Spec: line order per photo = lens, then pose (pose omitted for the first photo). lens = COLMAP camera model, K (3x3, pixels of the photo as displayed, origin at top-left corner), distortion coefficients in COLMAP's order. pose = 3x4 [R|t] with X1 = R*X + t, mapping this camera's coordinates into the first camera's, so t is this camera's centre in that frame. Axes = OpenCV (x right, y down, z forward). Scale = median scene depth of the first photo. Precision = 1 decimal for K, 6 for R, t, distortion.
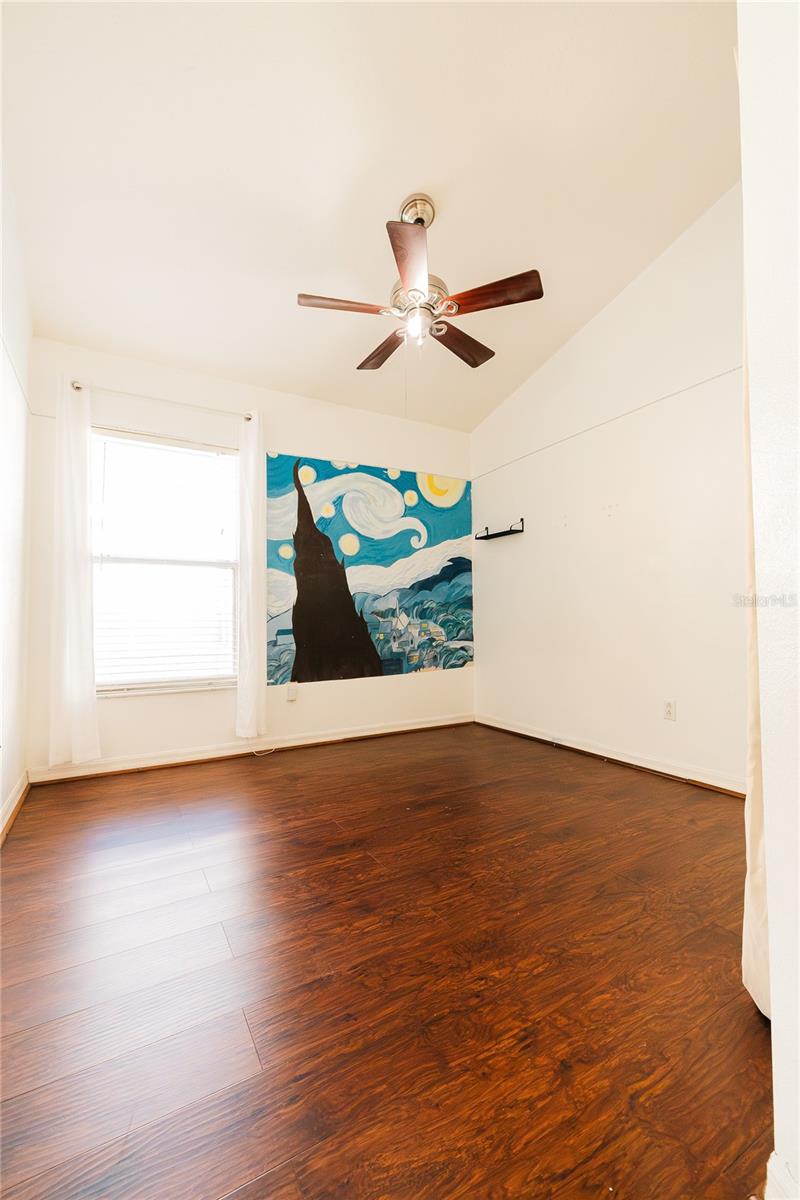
lens RADIAL K [[490.6, 0, 426.3], [0, 490.6, 605.2], [0, 0, 1]] dist [-0.001764, -0.000148]
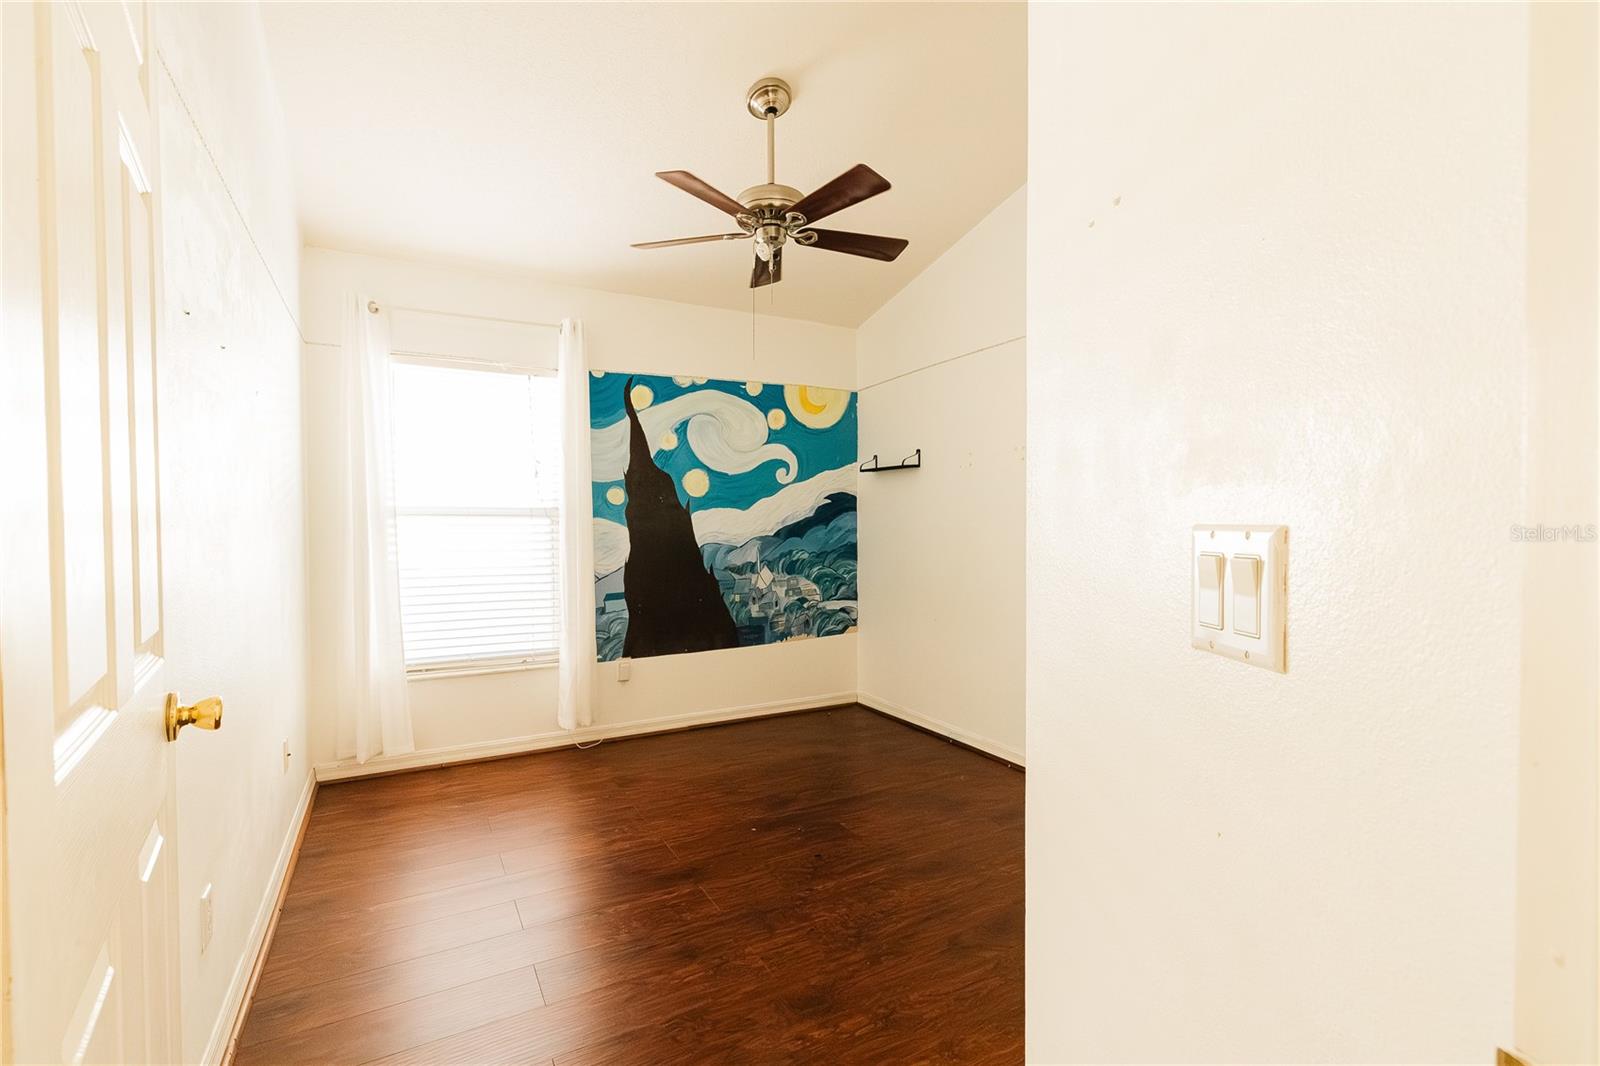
lens RADIAL K [[693.3, 0, 800.0], [0, 693.3, 533.0], [0, 0, 1]] dist [-0.001278, -0.000149]
pose [[0.998977, 0.010414, -0.043995, 0.060462], [-0.007829, 0.998255, 0.058523, -0.112203], [0.044528, -0.058118, 0.997316, -0.108324]]
